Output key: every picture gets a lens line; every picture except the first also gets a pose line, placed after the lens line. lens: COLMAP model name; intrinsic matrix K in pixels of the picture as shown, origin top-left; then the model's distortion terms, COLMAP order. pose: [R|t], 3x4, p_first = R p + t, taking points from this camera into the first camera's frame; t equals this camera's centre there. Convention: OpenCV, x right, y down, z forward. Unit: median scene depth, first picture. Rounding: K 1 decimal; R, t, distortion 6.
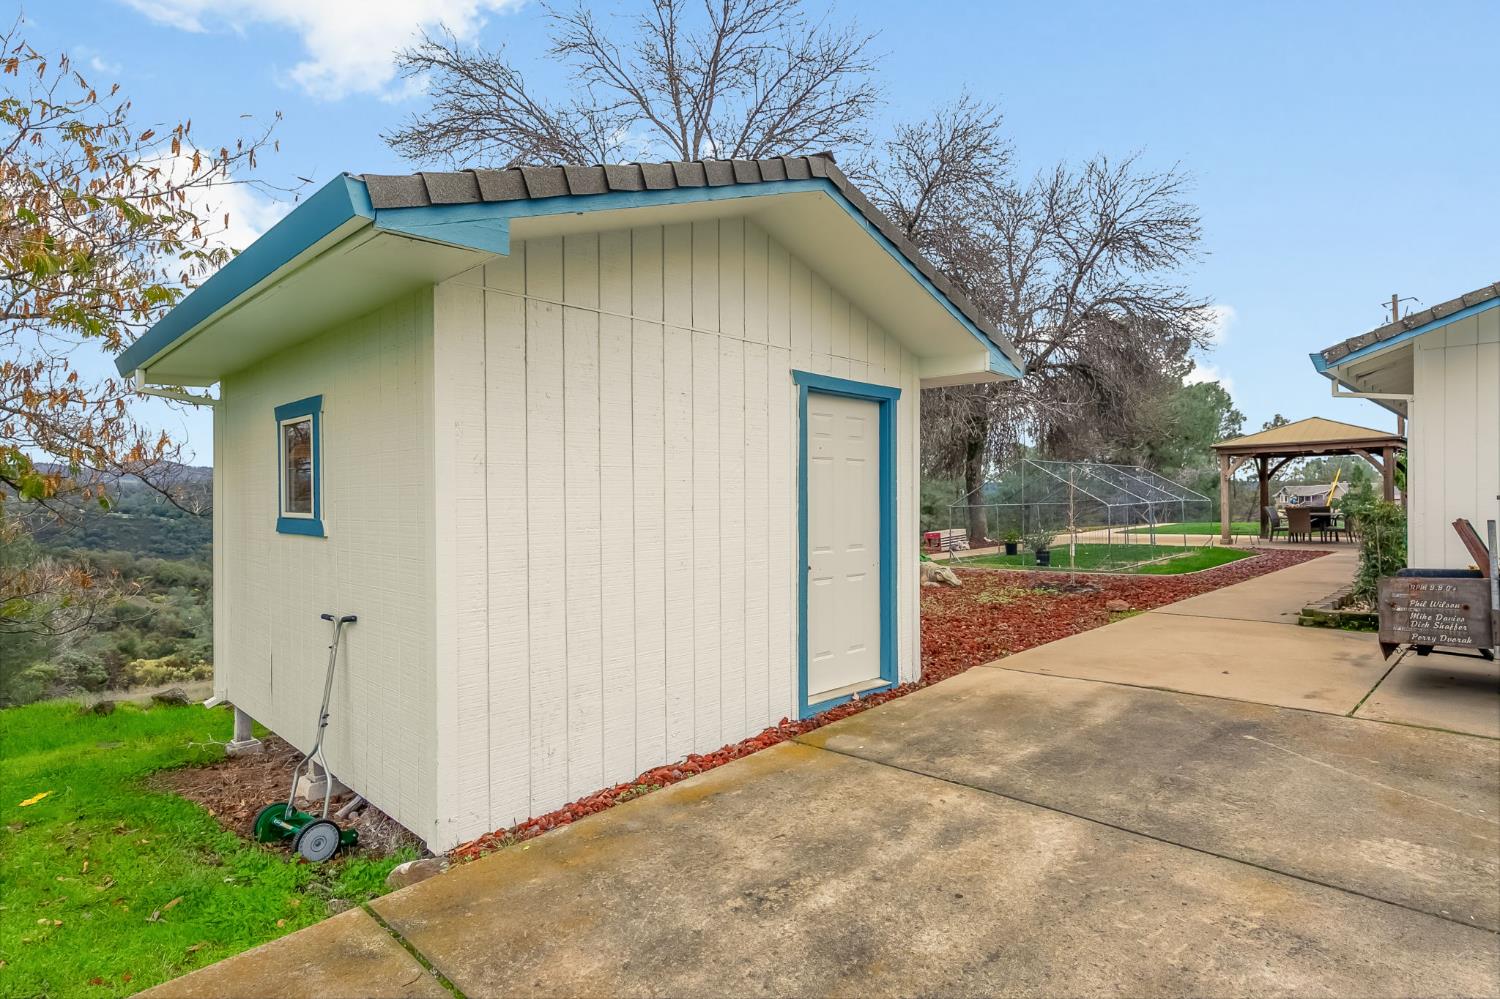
lens RADIAL K [[836.7, 0, 740.2], [0, 836.7, 498.0], [0, 0, 1]] dist [0.003260, -0.000737]
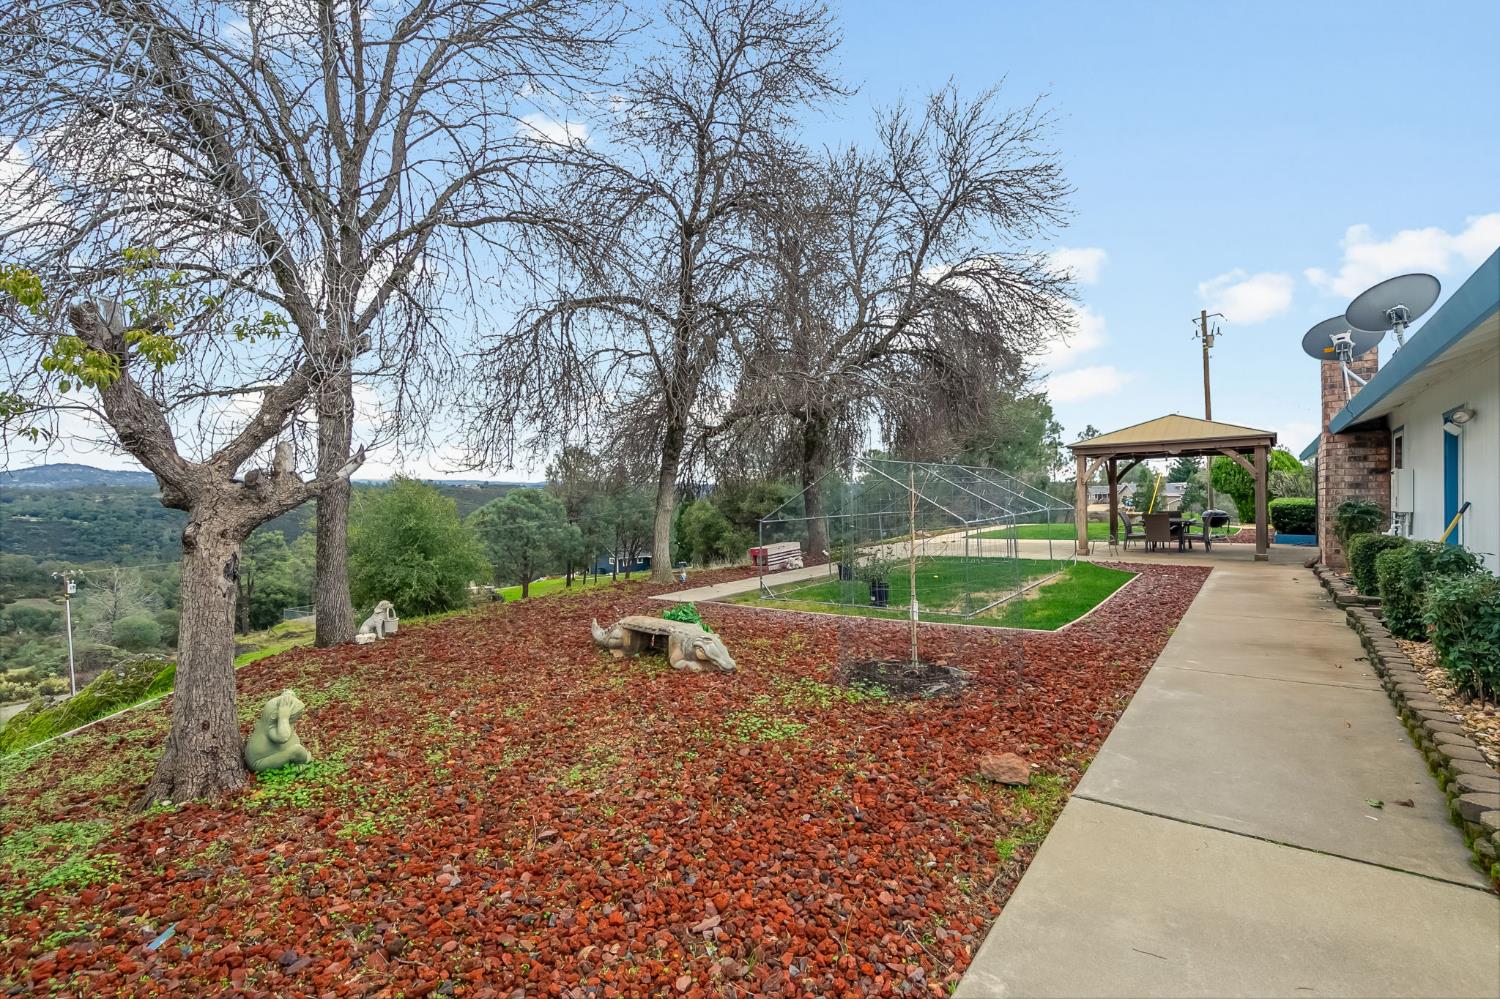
lens RADIAL K [[725.3, 0, 755.1], [0, 725.3, 497.8], [0, 0, 1]] dist [0.001593, -0.001037]
pose [[0.988714, -0.006183, 0.149690, 0.118224], [0.006120, 0.999981, 0.000885, -0.008947], [-0.149692, 0.000041, 0.988733, 0.288658]]
